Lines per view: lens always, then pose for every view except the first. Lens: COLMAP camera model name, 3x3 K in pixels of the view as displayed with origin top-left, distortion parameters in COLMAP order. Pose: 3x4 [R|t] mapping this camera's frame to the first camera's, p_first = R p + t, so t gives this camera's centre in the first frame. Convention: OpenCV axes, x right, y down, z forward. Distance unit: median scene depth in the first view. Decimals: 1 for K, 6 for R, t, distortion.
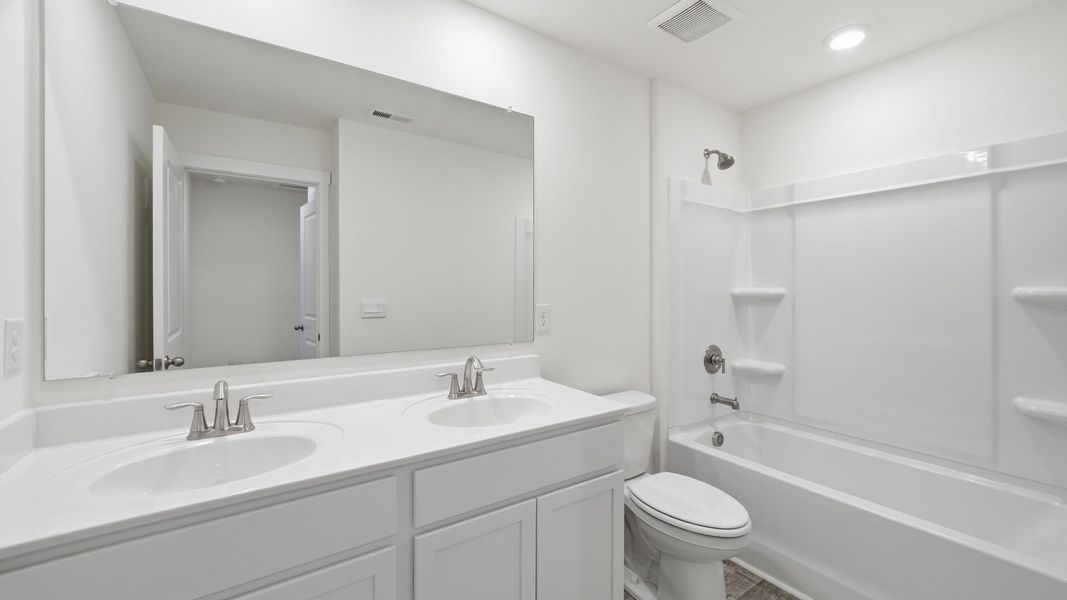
lens RADIAL K [[424.3, 0, 533.6], [0, 424.3, 292.9], [0, 0, 1]] dist [0.002943, 0.000633]
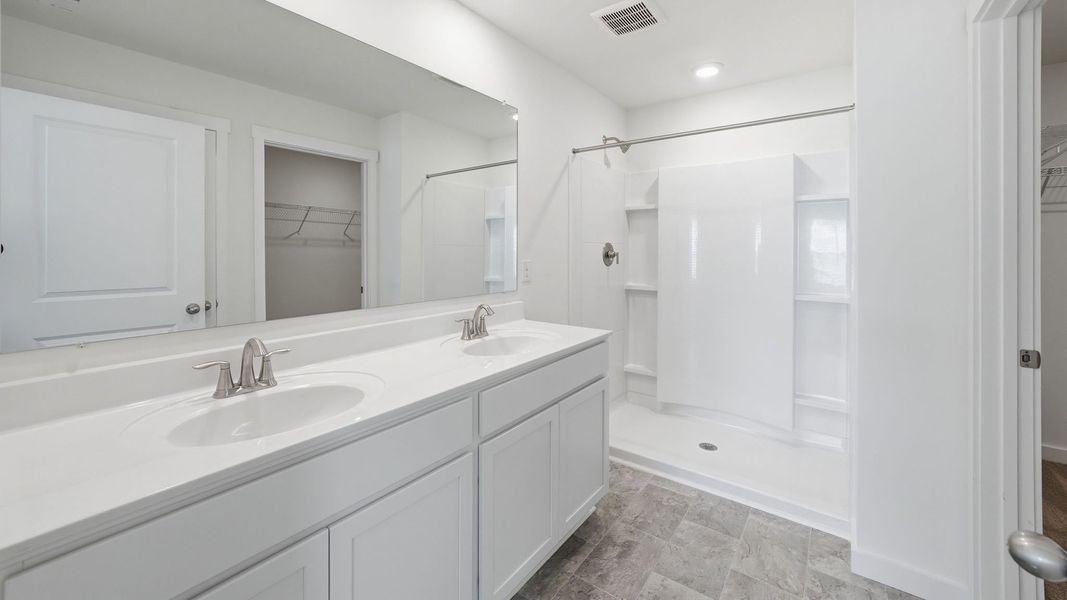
lens RADIAL K [[424.3, 0, 528.5], [0, 424.3, 243.8], [0, 0, 1]] dist [0.002943, 0.000633]
pose [[0.942763, -0.000400, 0.333463, -0.427672], [0.010118, 0.999573, -0.027406, 0.019183], [-0.333310, 0.029211, 0.942365, -0.171892]]
